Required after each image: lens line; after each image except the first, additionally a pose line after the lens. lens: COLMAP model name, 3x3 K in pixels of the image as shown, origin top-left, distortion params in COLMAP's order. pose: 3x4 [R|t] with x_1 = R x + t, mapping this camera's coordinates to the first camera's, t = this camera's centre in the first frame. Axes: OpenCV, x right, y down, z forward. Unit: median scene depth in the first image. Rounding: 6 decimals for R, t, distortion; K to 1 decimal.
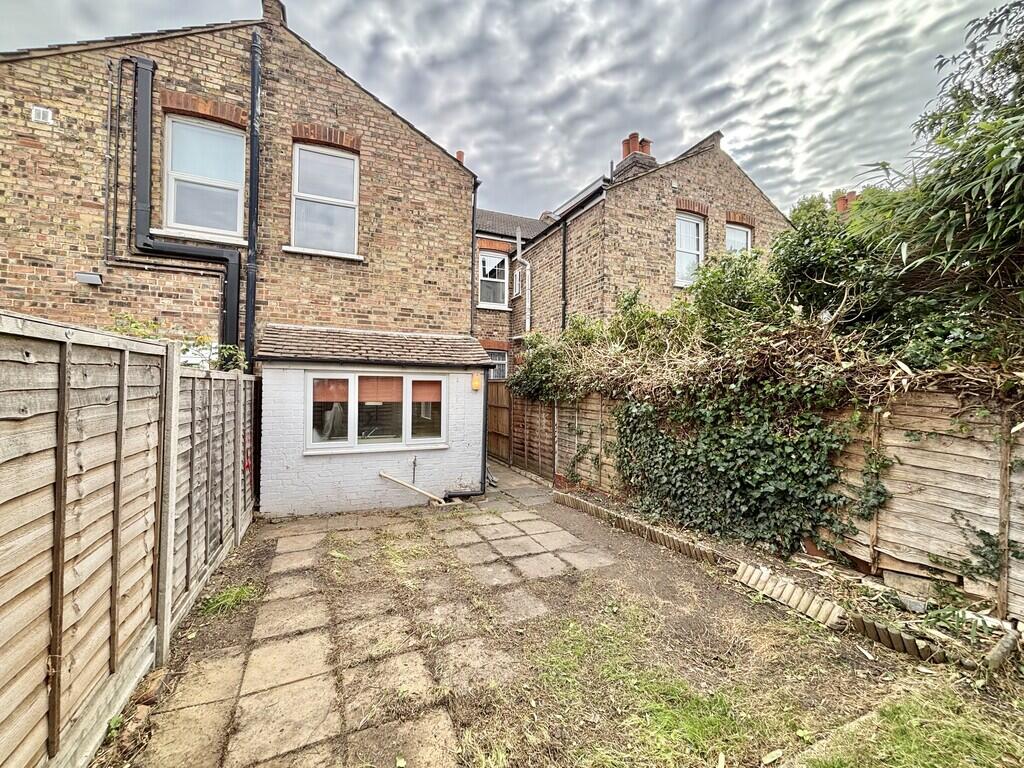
lens RADIAL K [[416.6, 0, 509.0], [0, 416.6, 383.2], [0, 0, 1]] dist [0.018567, 0.000449]
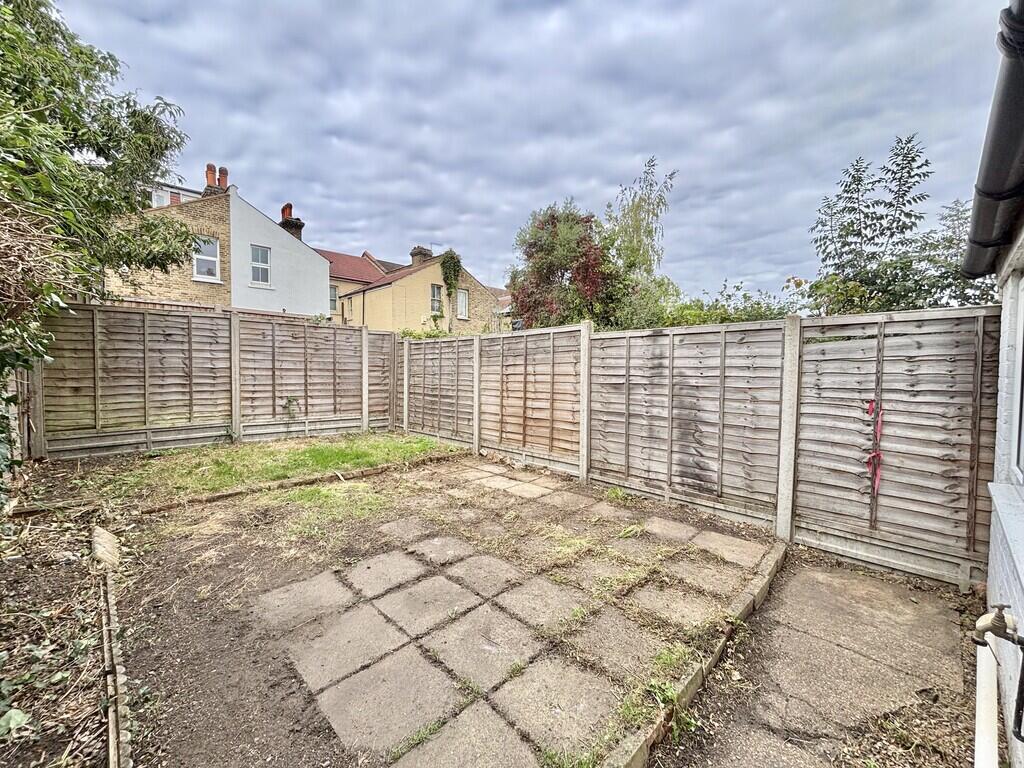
lens RADIAL K [[416.6, 0, 509.0], [0, 416.6, 383.2], [0, 0, 1]] dist [0.018567, 0.000449]
pose [[-0.936501, -0.007176, -0.350593, 0.128698], [-0.016924, 0.999550, 0.024747, 0.091724], [0.350257, 0.029109, -0.936201, 1.709153]]
